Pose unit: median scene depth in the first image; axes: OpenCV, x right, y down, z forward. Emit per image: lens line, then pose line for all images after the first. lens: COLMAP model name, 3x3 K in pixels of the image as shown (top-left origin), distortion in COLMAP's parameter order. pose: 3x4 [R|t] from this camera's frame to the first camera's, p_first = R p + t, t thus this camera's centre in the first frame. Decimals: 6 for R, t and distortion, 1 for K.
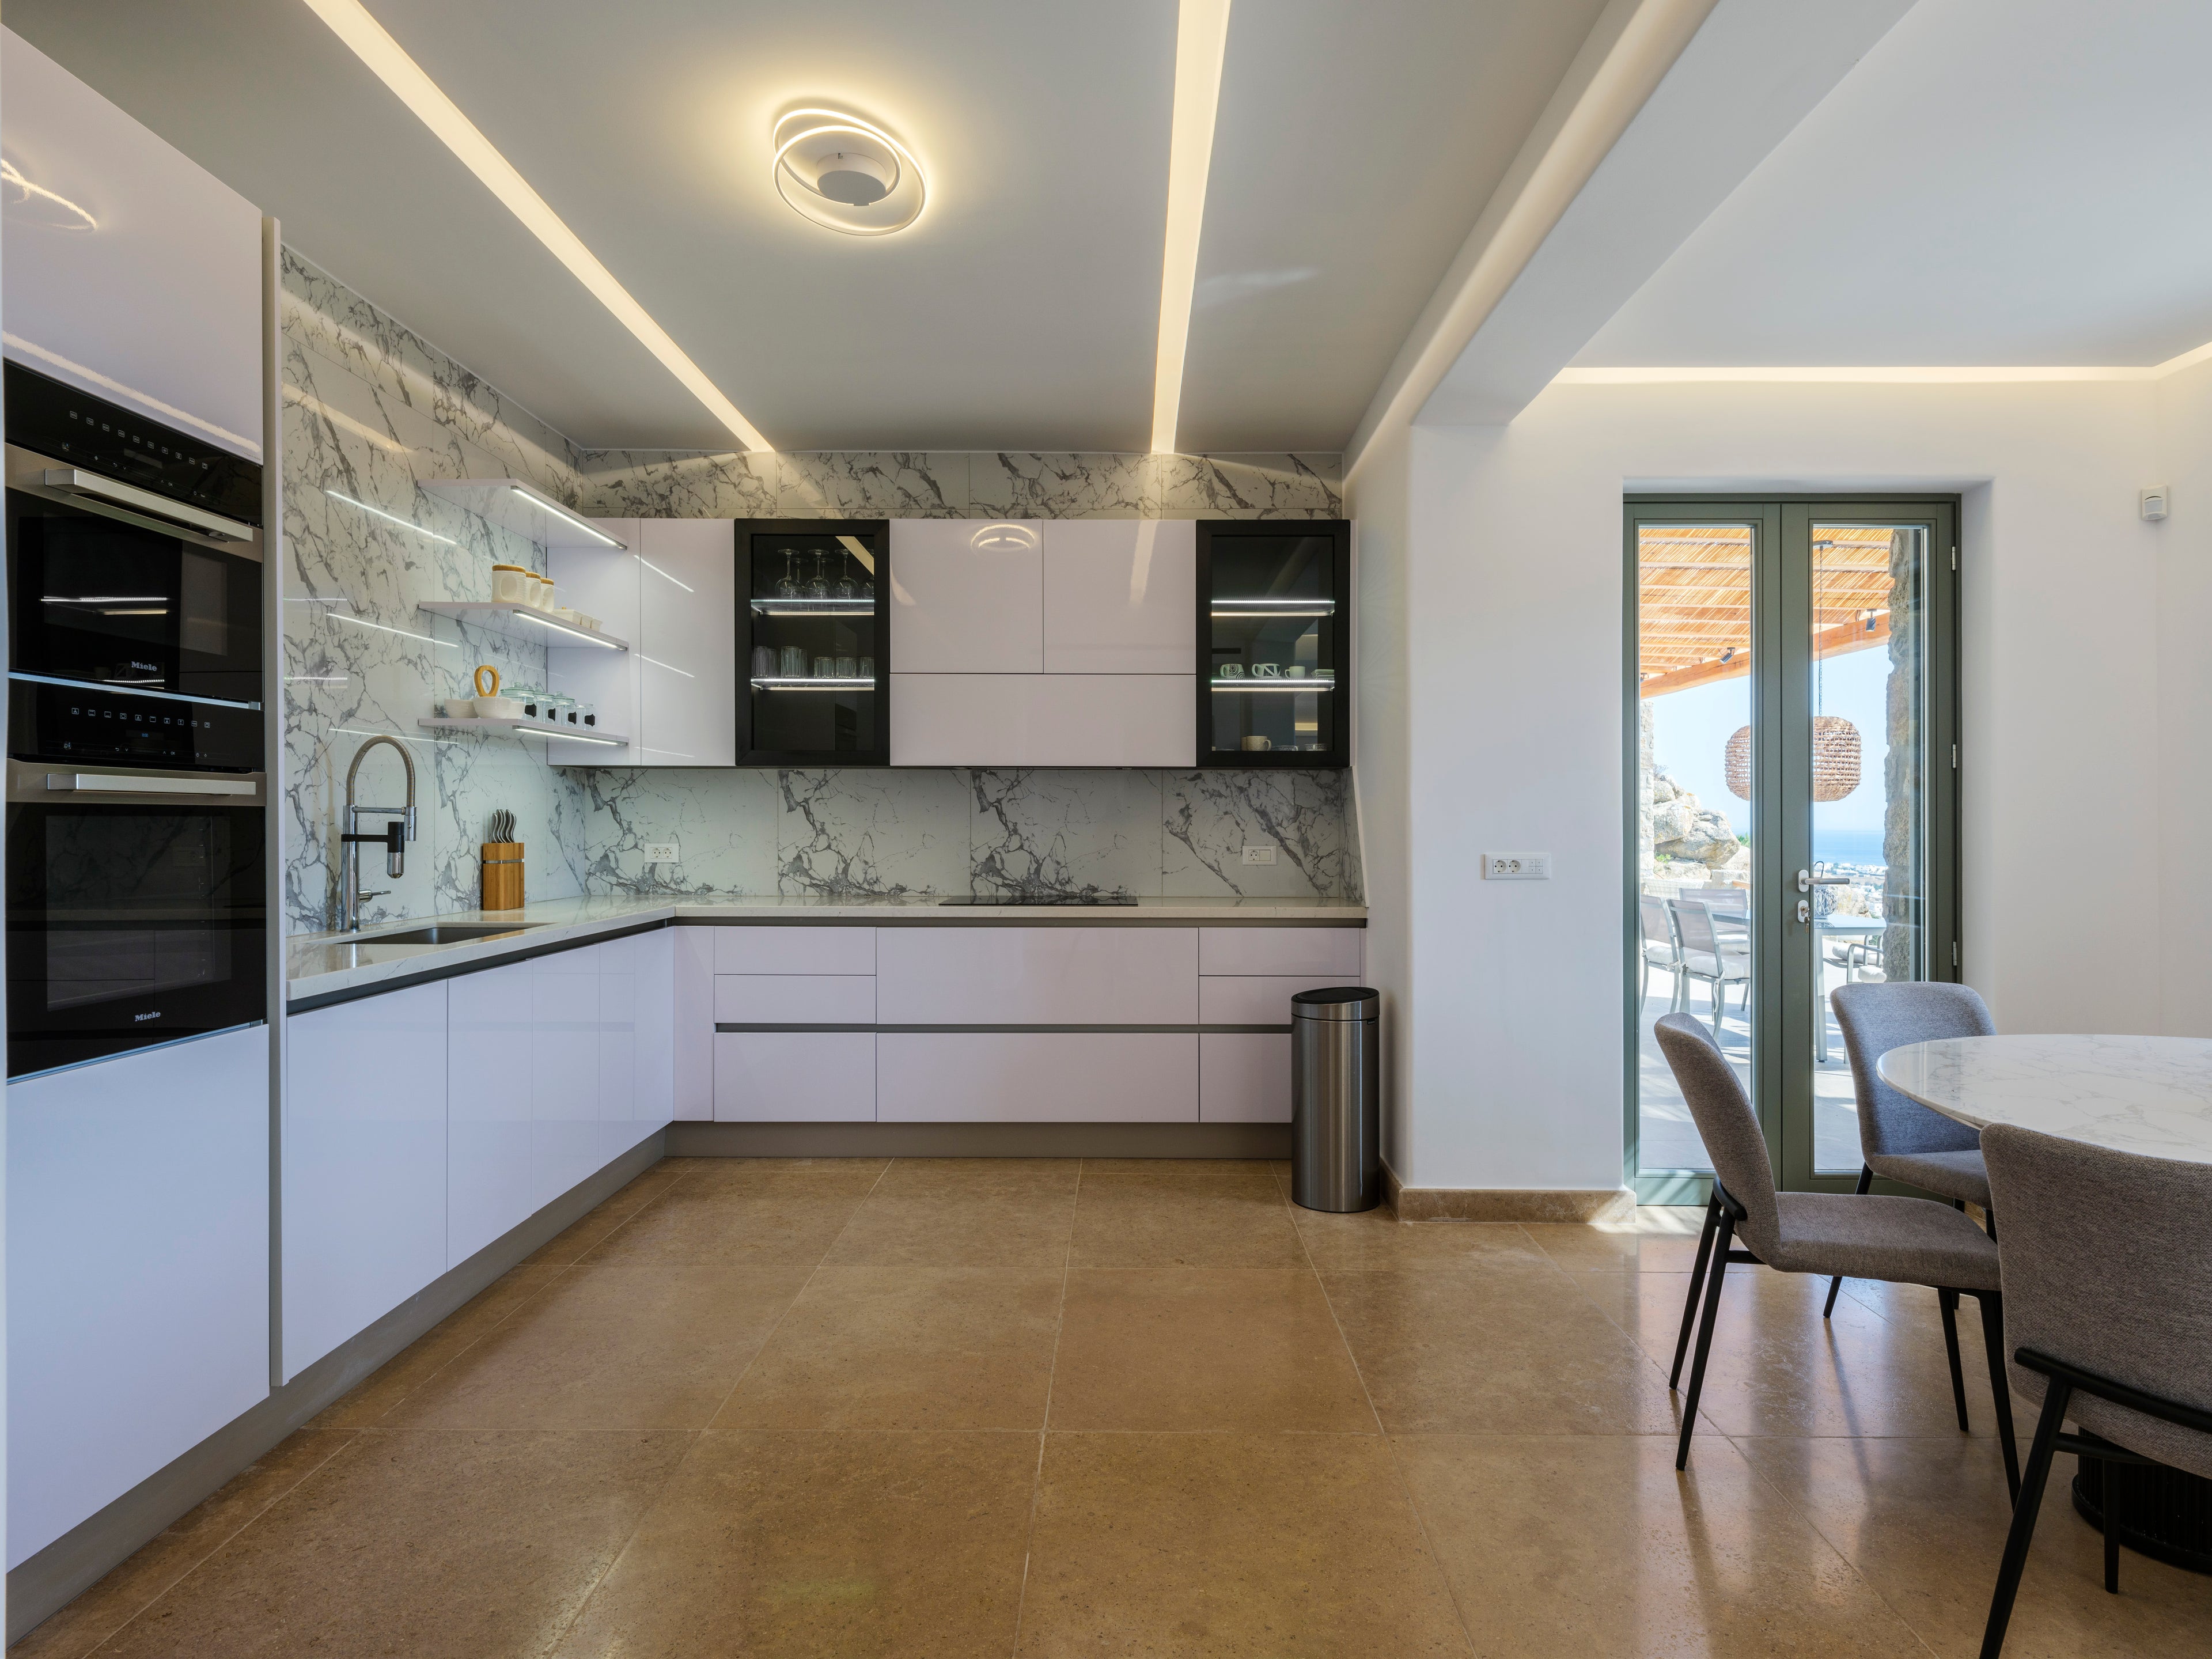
lens RADIAL K [[1227.6, 0, 1053.0], [0, 1227.6, 861.7], [0, 0, 1]] dist [0.014209, -0.000917]
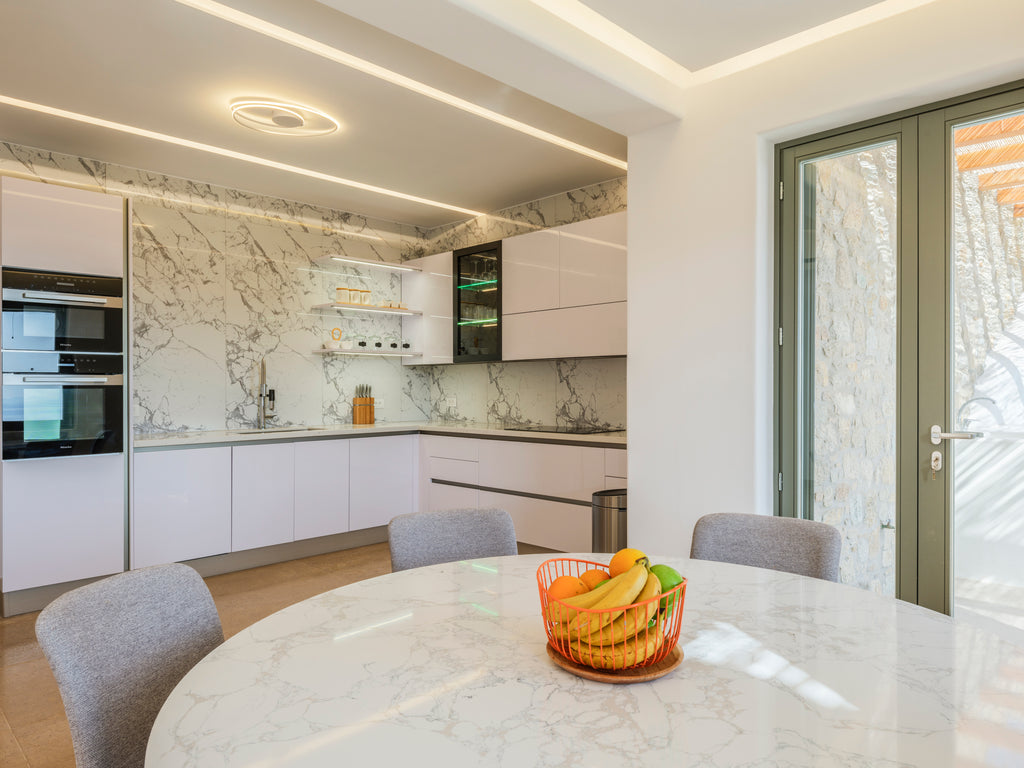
lens RADIAL K [[652.0, 0, 511.5], [0, 652.0, 403.0], [0, 0, 1]] dist [0.087510, -0.078345]
pose [[0.724645, 0.009950, -0.689050, 0.649777], [-0.016421, 0.999861, -0.002832, -0.005201], [0.688926, 0.013367, 0.724708, 0.233460]]
